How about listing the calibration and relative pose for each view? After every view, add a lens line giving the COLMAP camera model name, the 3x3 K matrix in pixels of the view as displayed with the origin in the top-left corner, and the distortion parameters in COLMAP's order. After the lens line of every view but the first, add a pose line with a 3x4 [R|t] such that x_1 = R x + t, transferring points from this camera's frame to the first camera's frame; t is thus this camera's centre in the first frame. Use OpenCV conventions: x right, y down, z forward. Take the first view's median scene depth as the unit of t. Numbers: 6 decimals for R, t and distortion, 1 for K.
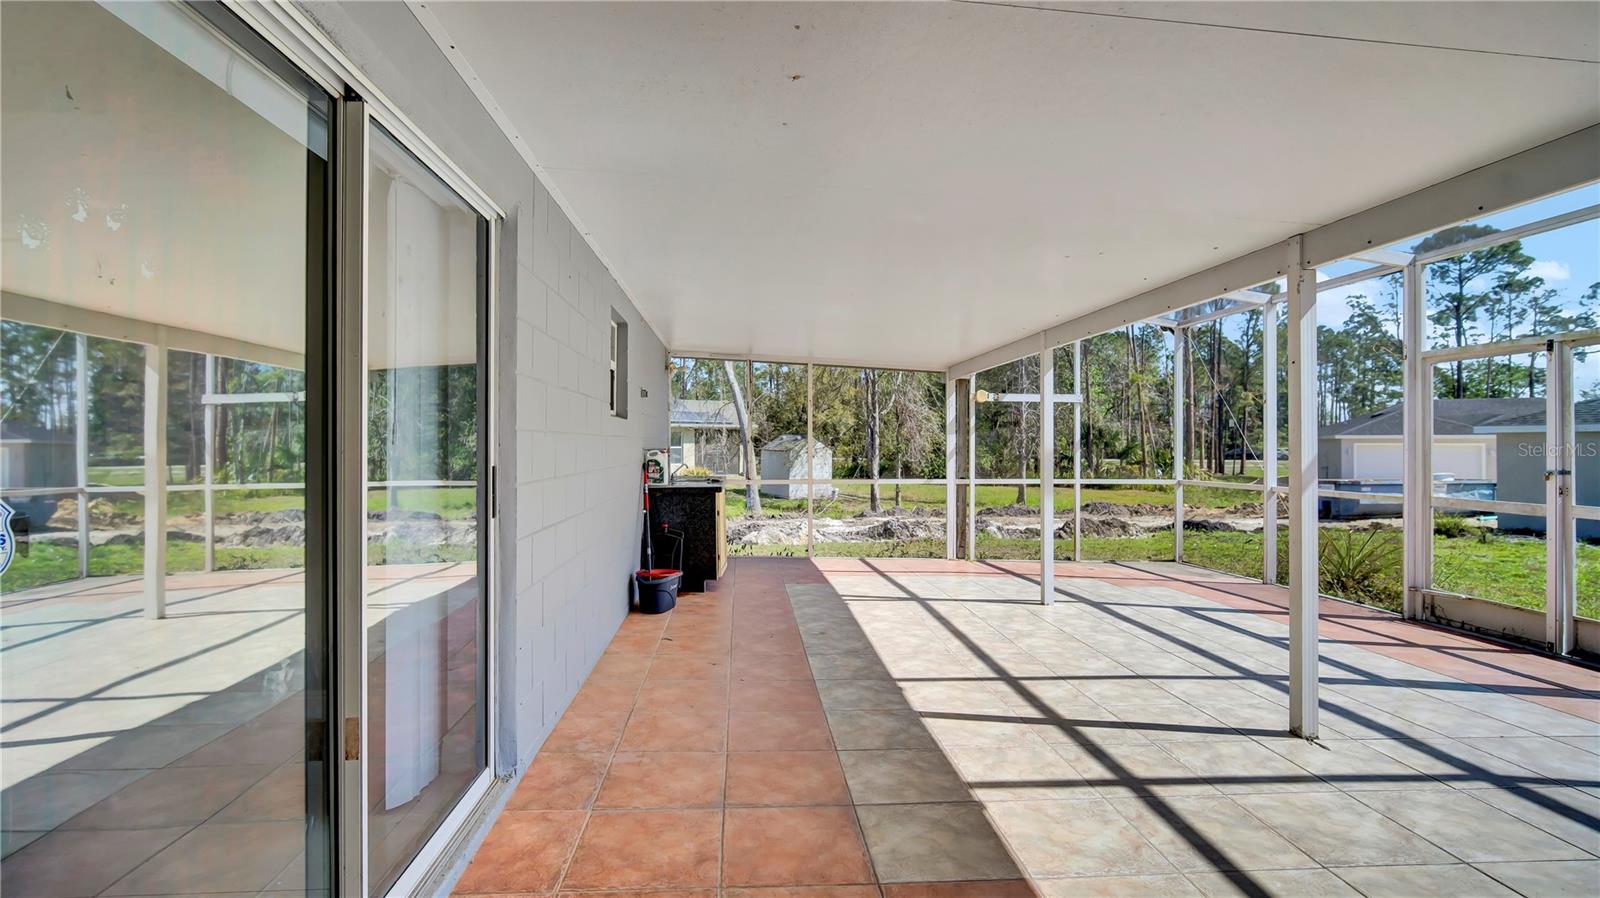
lens RADIAL K [[714.0, 0, 787.8], [0, 714.0, 440.4], [0, 0, 1]] dist [-0.014191, 0.004815]
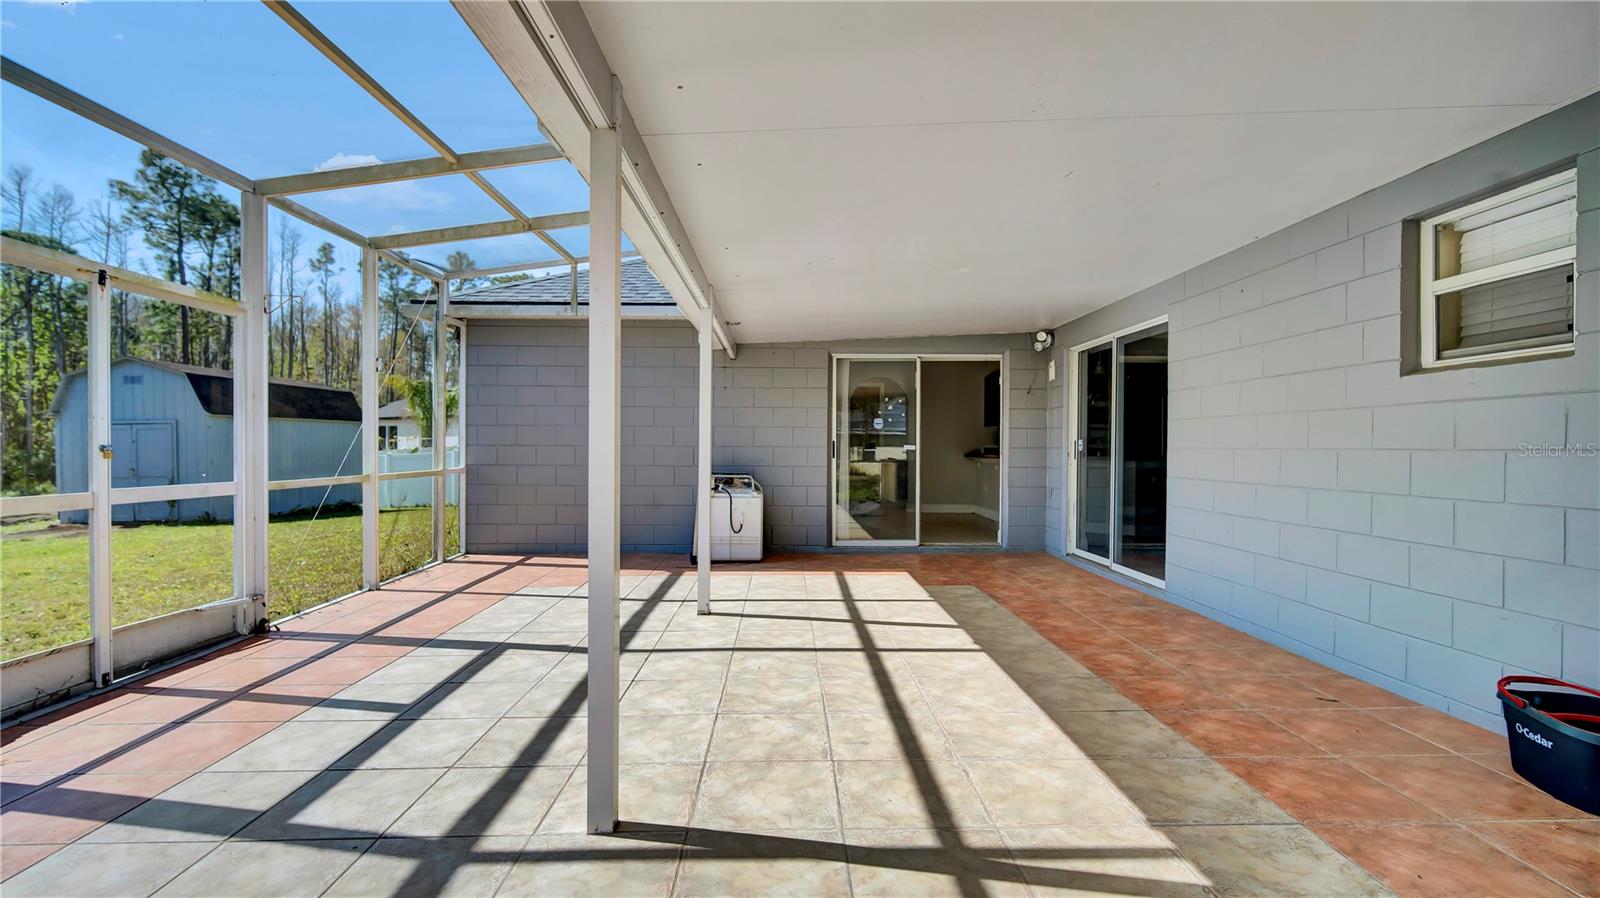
lens RADIAL K [[714.0, 0, 791.5], [0, 714.0, 457.7], [0, 0, 1]] dist [-0.014191, 0.004815]
pose [[-0.998729, -0.008243, 0.049715, 0.354627], [-0.007909, 0.999945, 0.006896, 0.052223], [-0.049769, 0.006494, -0.998740, 1.919926]]
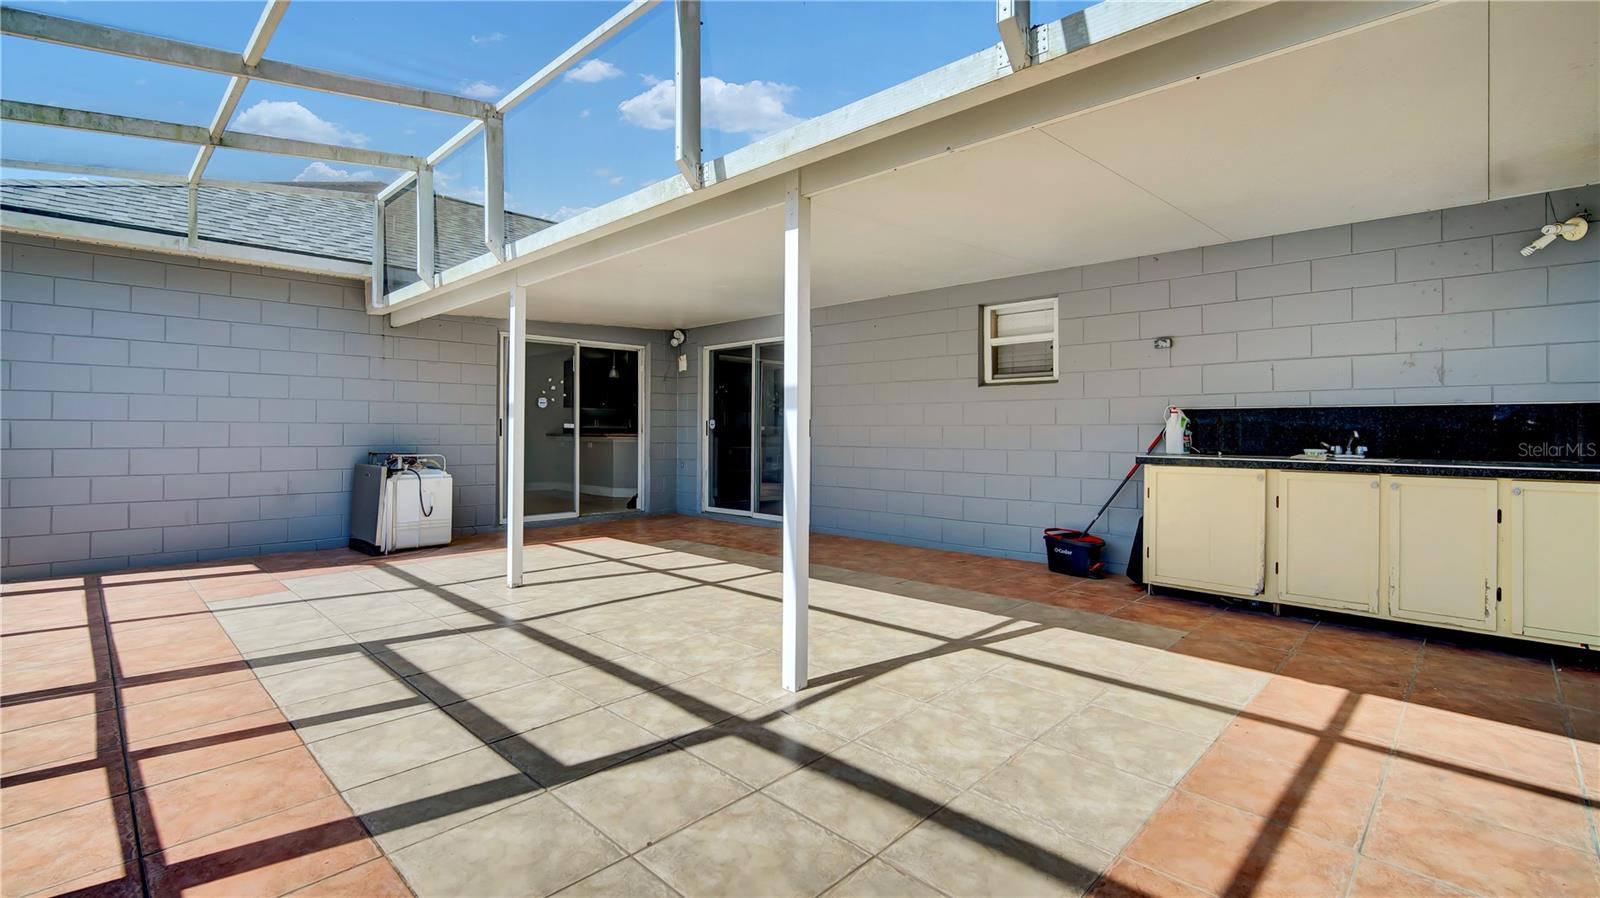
lens RADIAL K [[714.0, 0, 804.2], [0, 714.0, 435.4], [0, 0, 1]] dist [-0.014191, 0.004815]
pose [[-0.736542, -0.002327, -0.676388, 1.018503], [0.000074, 0.999994, -0.003520, 0.070056], [0.676392, -0.002643, -0.736537, 1.958622]]
